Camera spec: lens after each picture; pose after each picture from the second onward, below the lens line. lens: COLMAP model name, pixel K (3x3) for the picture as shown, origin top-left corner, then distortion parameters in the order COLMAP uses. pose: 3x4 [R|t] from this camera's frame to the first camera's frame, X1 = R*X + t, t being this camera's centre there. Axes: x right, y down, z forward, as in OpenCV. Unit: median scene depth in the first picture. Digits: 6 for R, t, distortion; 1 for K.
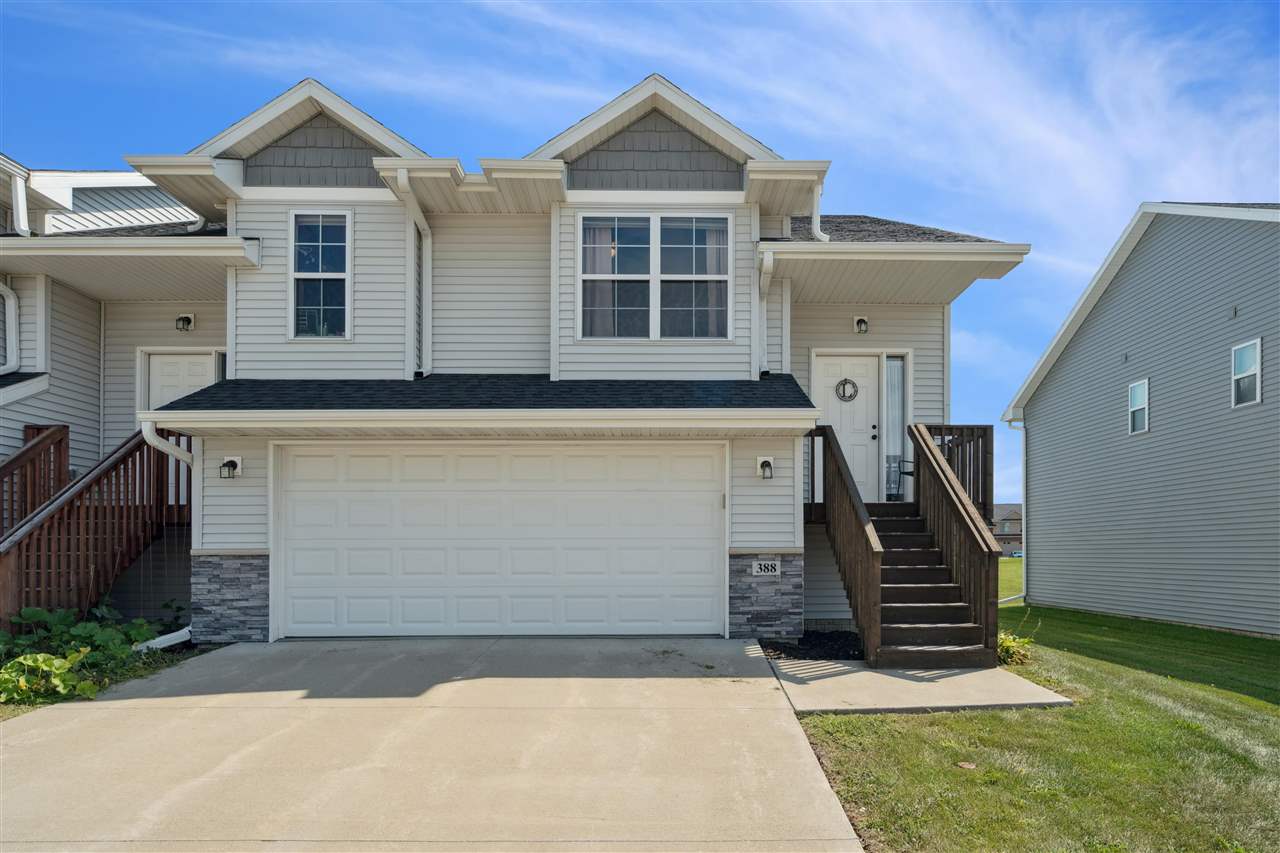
lens RADIAL K [[758.1, 0, 640.0], [0, 758.1, 426.5], [0, 0, 1]] dist [-0.000775, -0.000117]
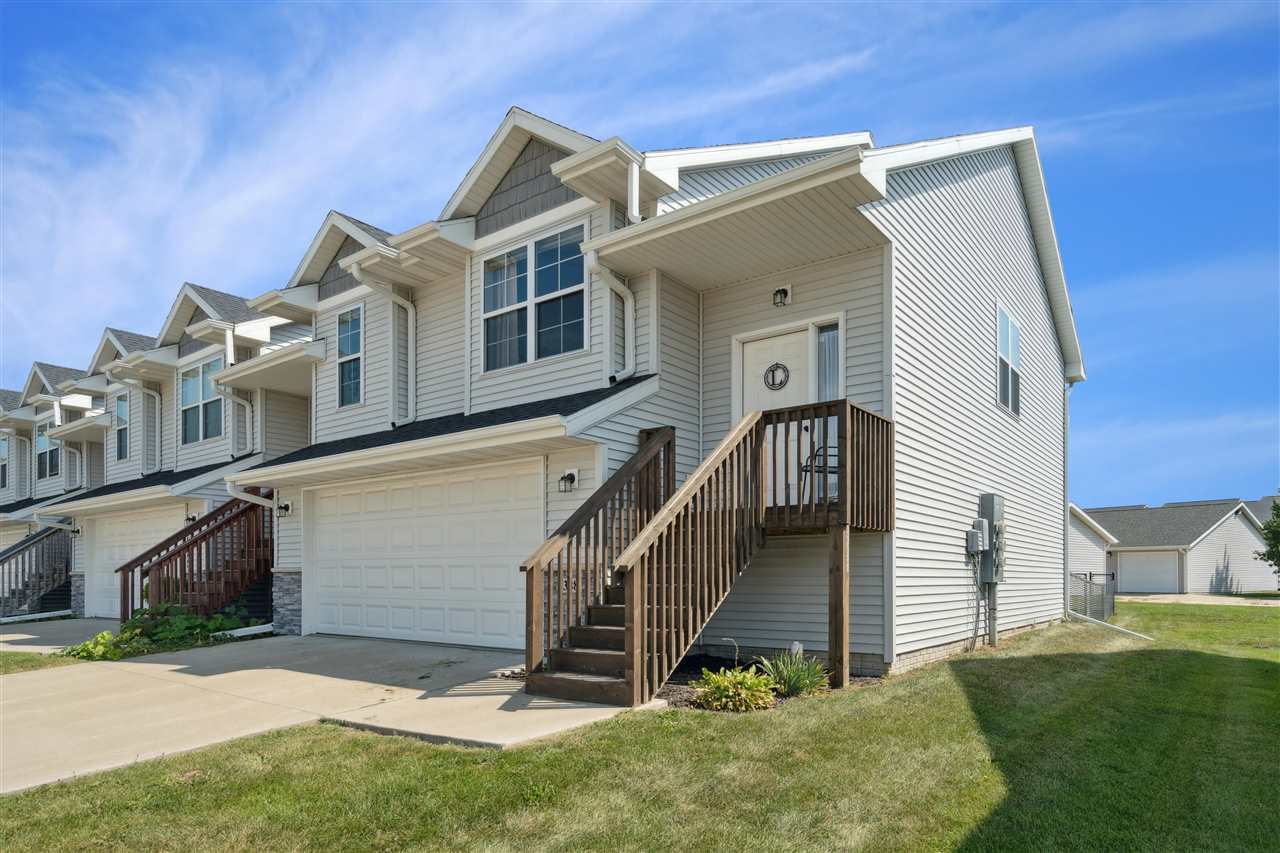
lens RADIAL K [[753.3, 0, 640.3], [0, 753.3, 454.7], [0, 0, 1]] dist [0.001483, 0.000160]
pose [[0.784009, -0.096097, -0.613266, 0.748258], [0.100183, 0.994581, -0.027773, 0.052209], [0.612612, -0.039664, 0.789388, 0.279360]]
